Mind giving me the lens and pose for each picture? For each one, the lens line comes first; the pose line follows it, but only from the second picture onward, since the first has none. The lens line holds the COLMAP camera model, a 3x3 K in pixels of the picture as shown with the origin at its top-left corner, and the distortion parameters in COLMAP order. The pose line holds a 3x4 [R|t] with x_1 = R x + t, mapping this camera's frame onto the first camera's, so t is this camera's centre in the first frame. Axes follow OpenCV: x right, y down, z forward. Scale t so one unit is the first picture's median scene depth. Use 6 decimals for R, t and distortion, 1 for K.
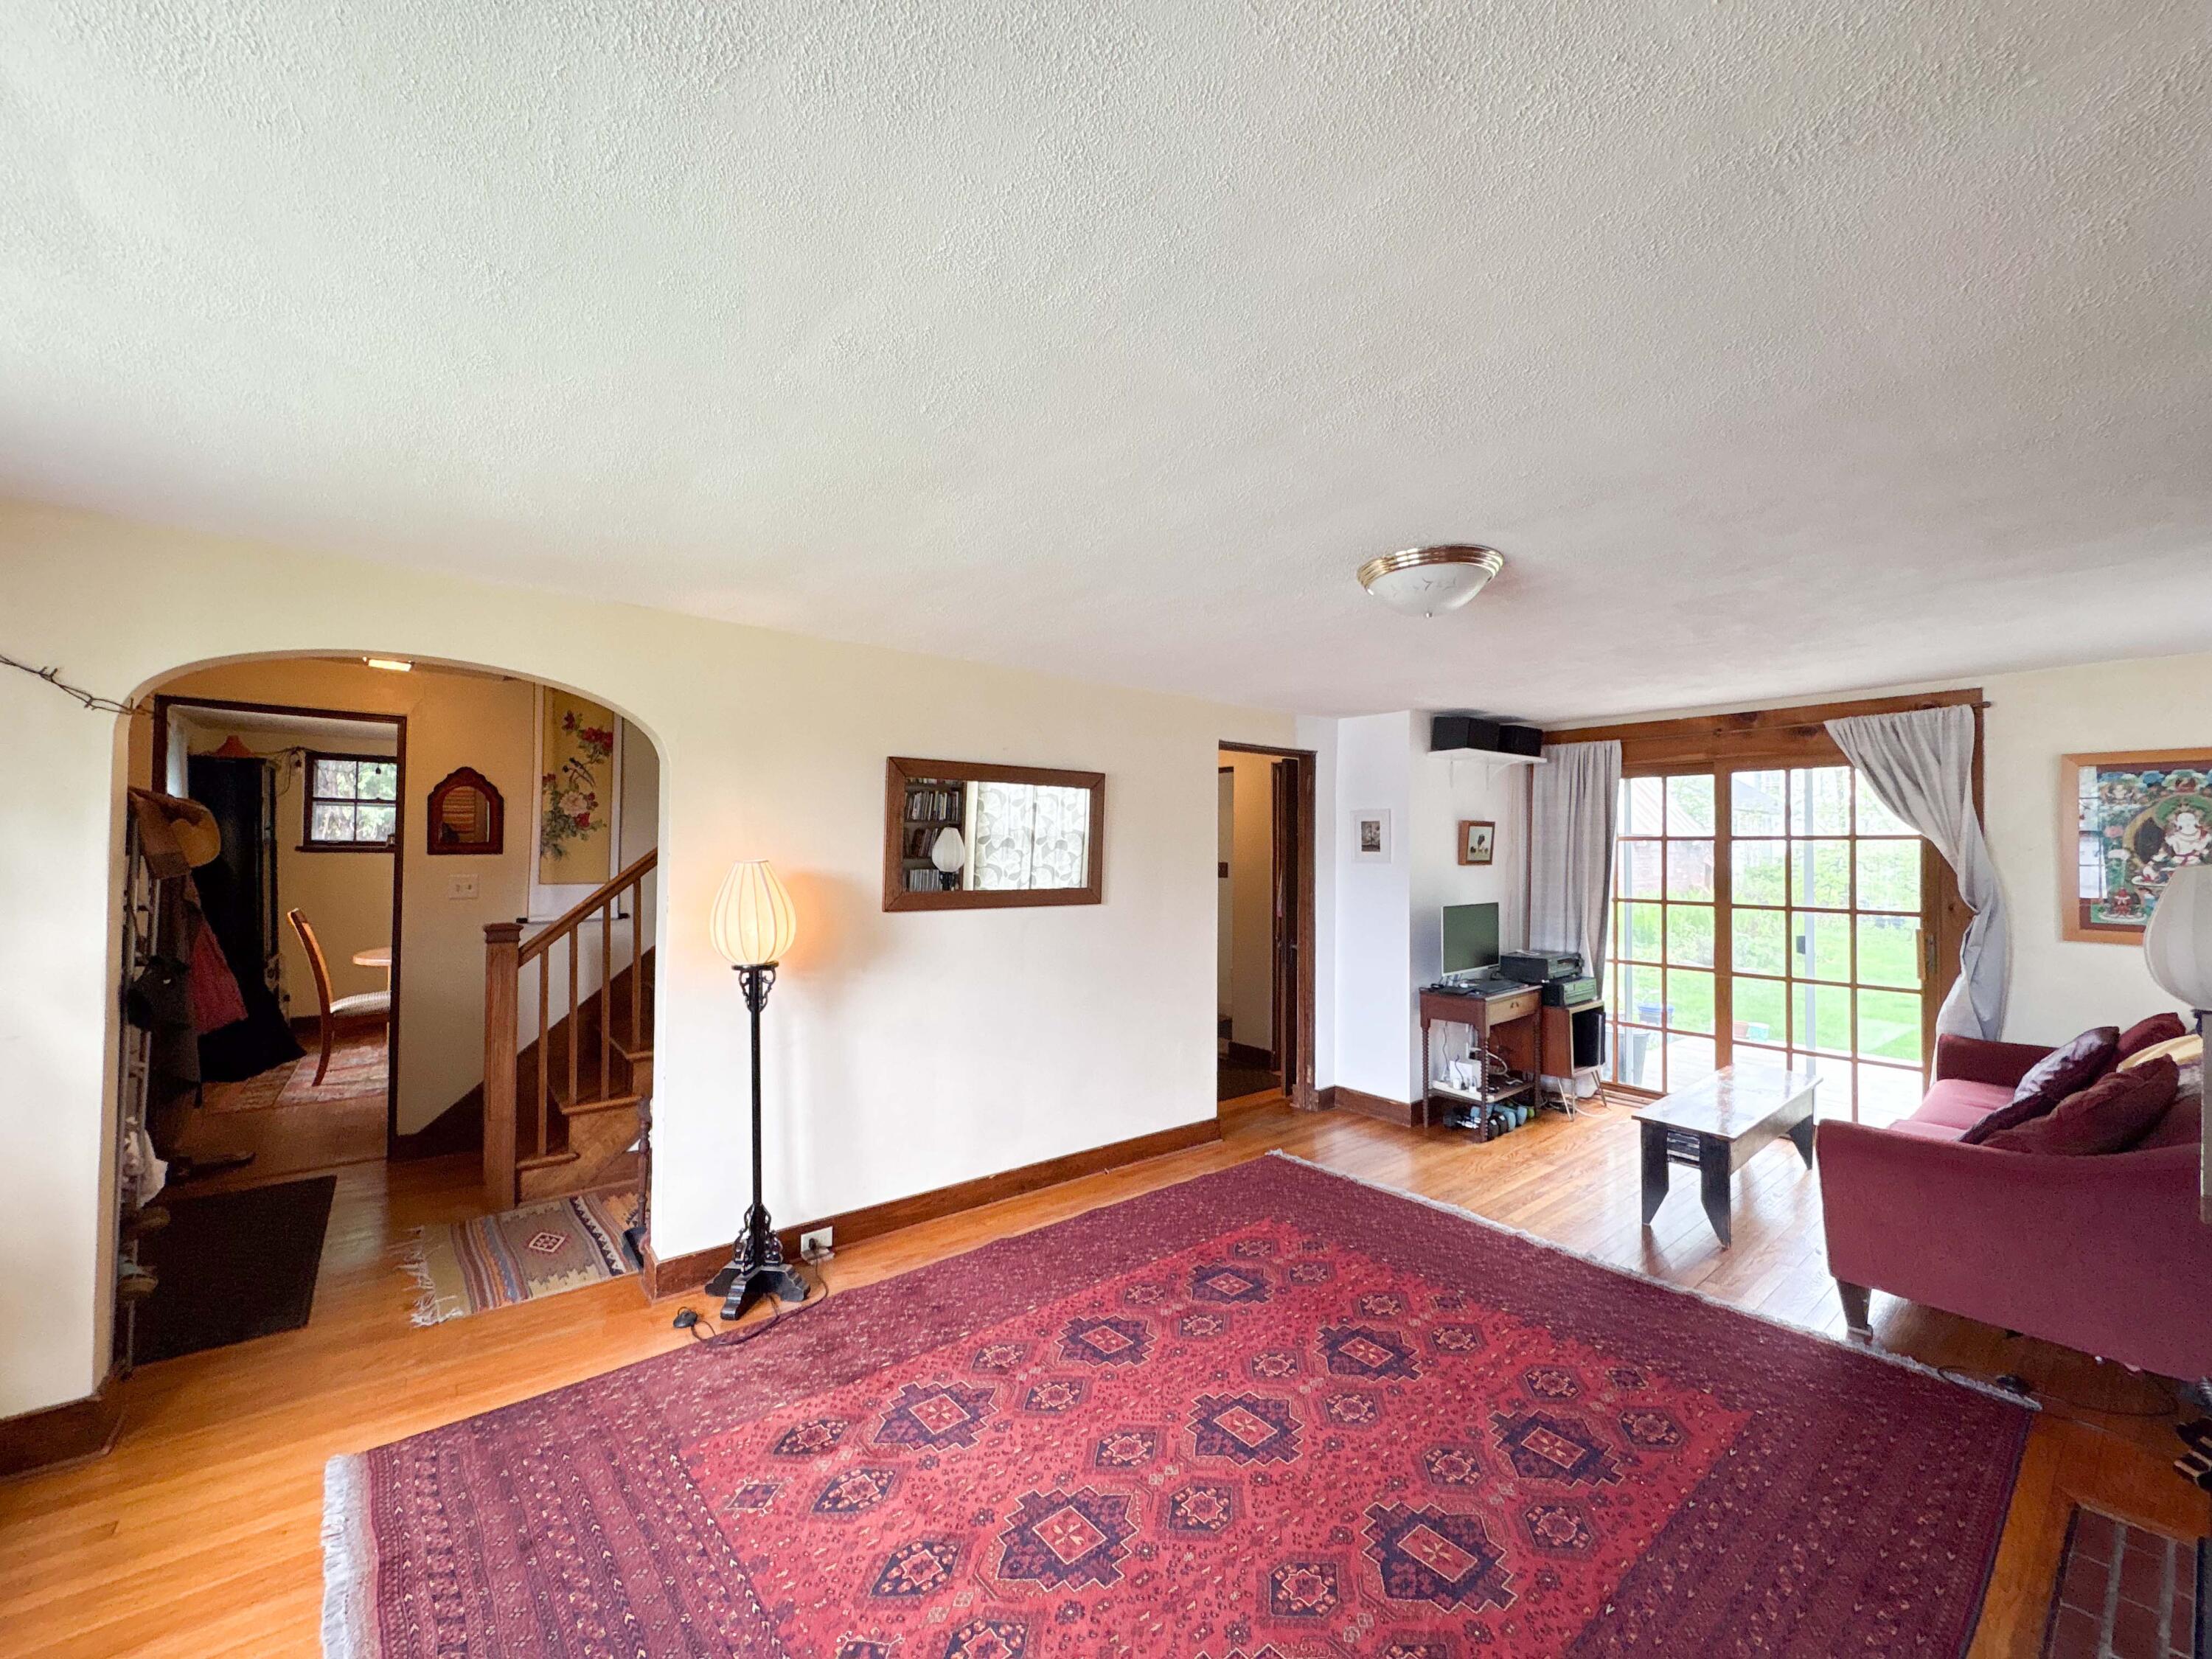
lens RADIAL K [[883.4, 0, 1105.6], [0, 883.4, 830.6], [0, 0, 1]] dist [0.001108, 0.000214]
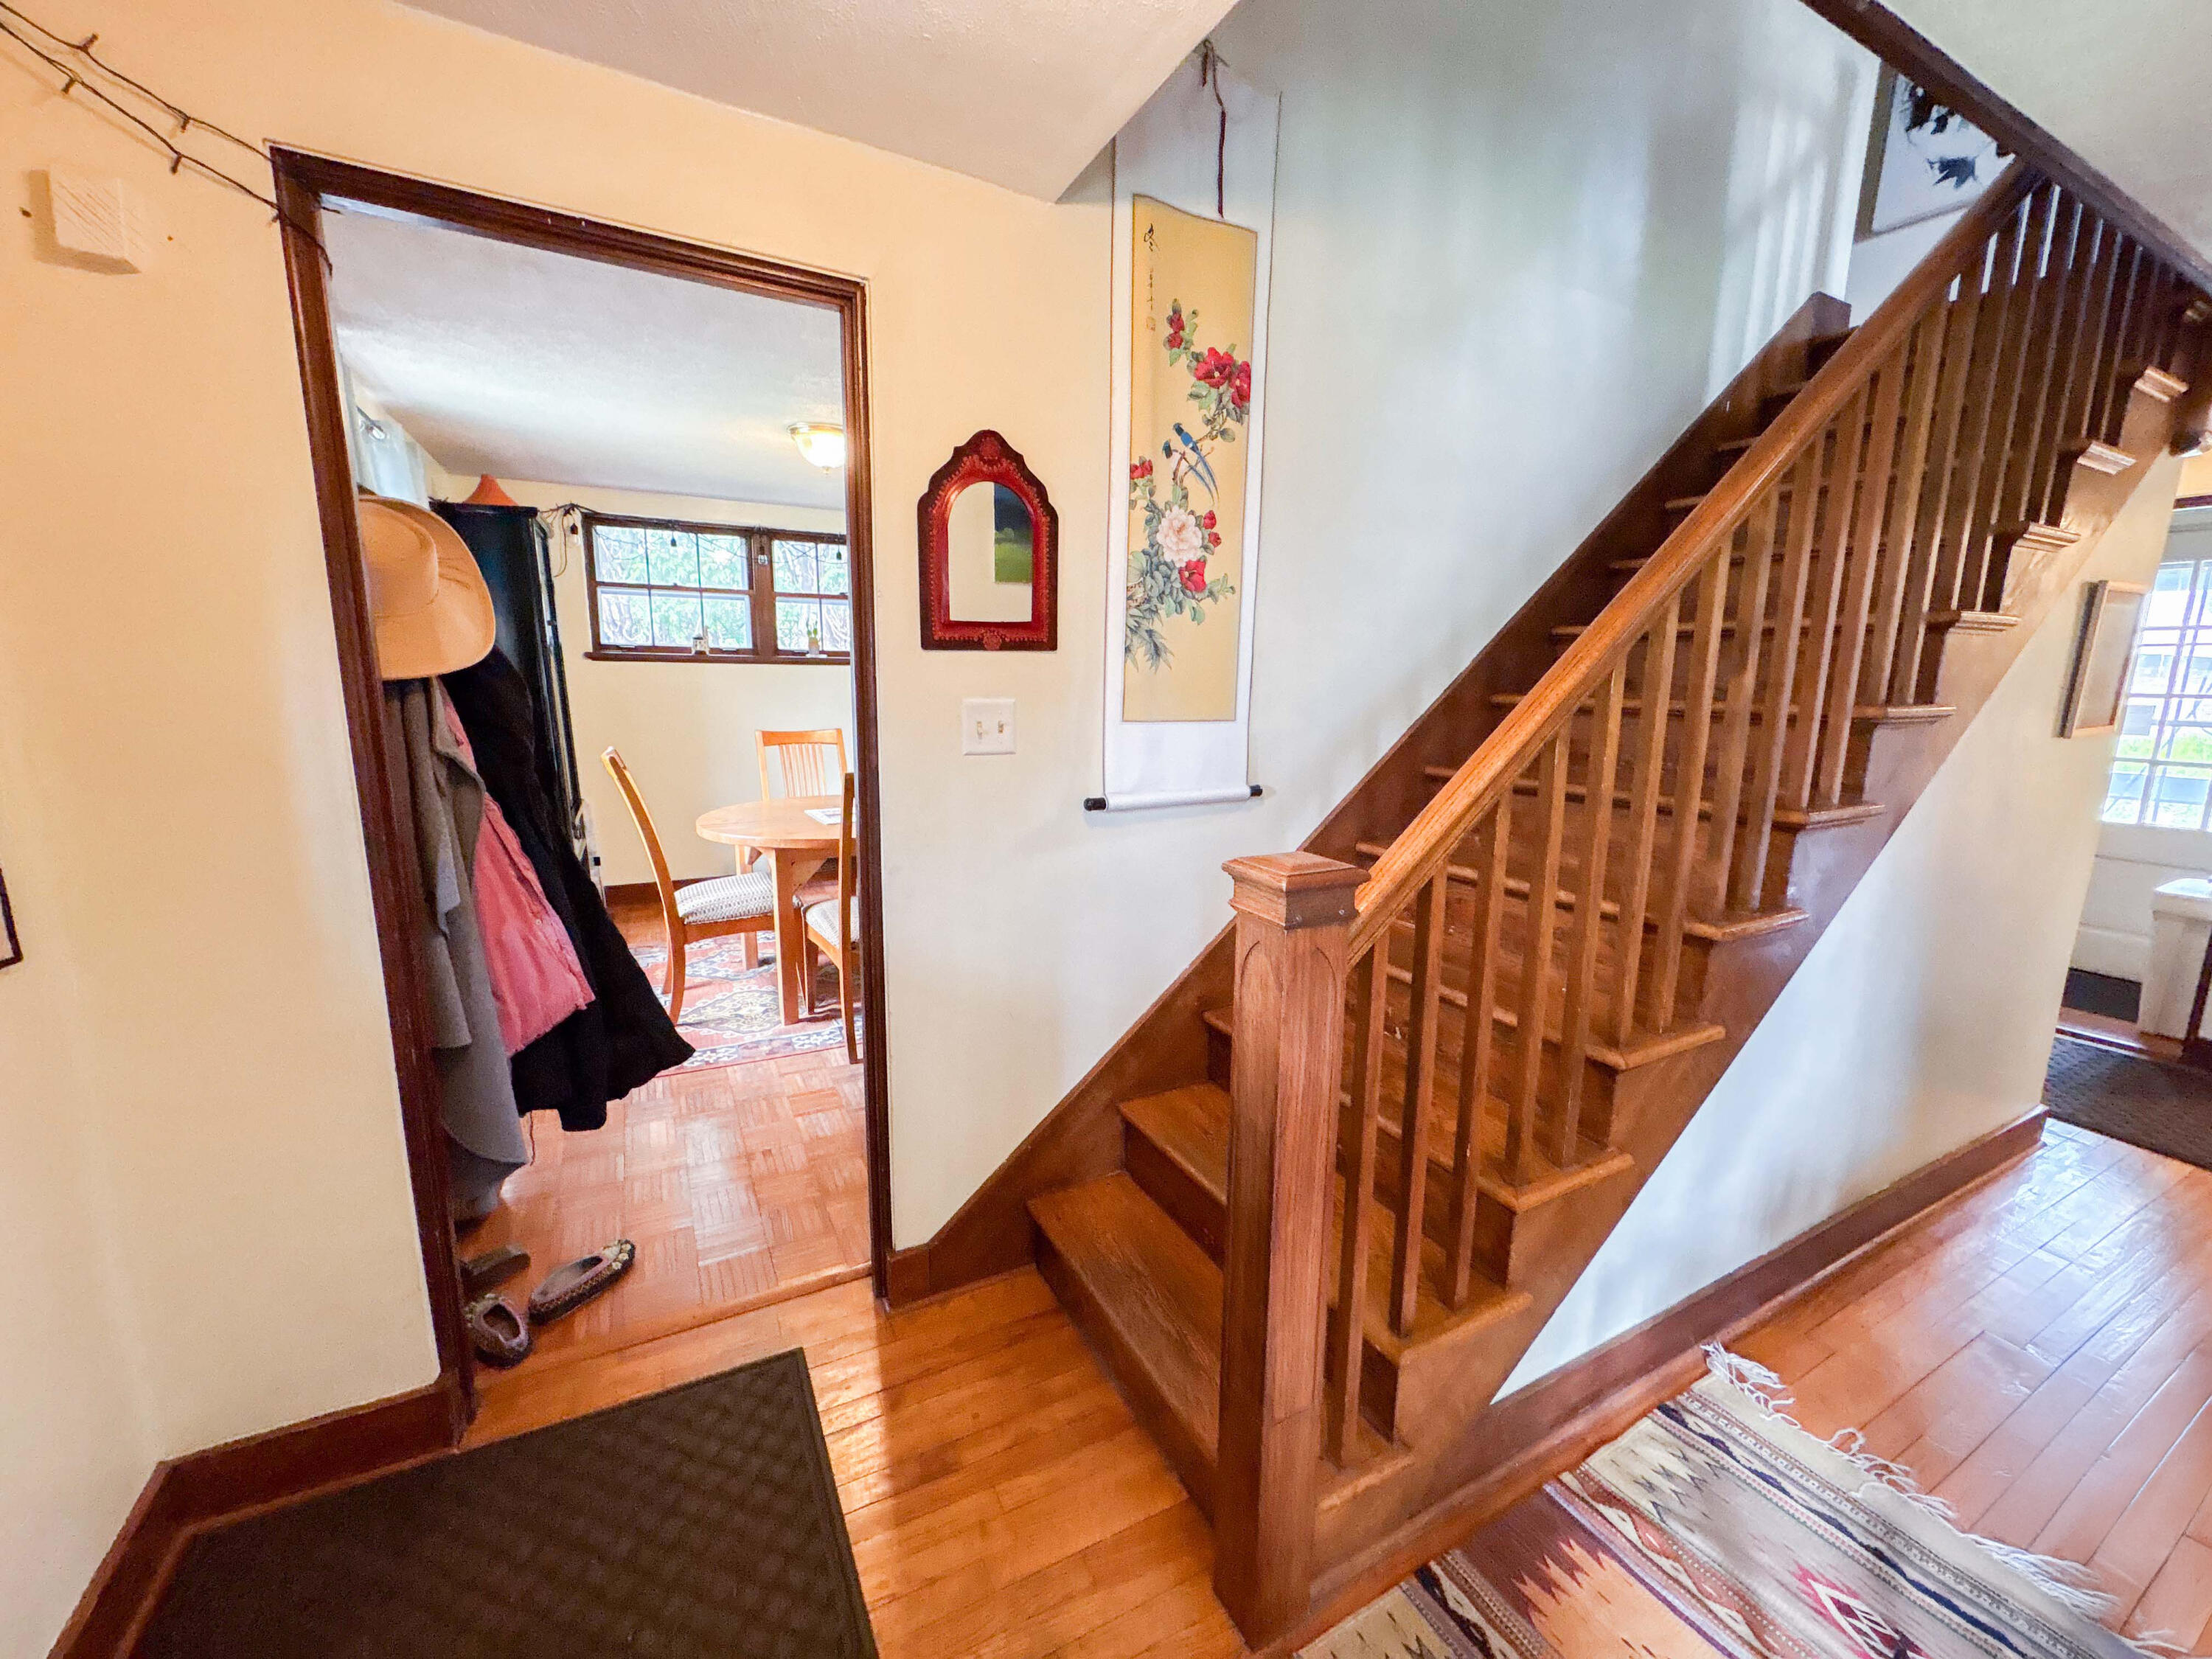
lens RADIAL K [[883.4, 0, 1107.2], [0, 883.4, 827.9], [0, 0, 1]] dist [0.001108, 0.000214]
pose [[0.982837, 0.038052, -0.180510, -0.554150], [-0.002371, 0.981019, 0.193895, 0.026159], [0.184462, -0.190139, 0.964272, 0.549464]]
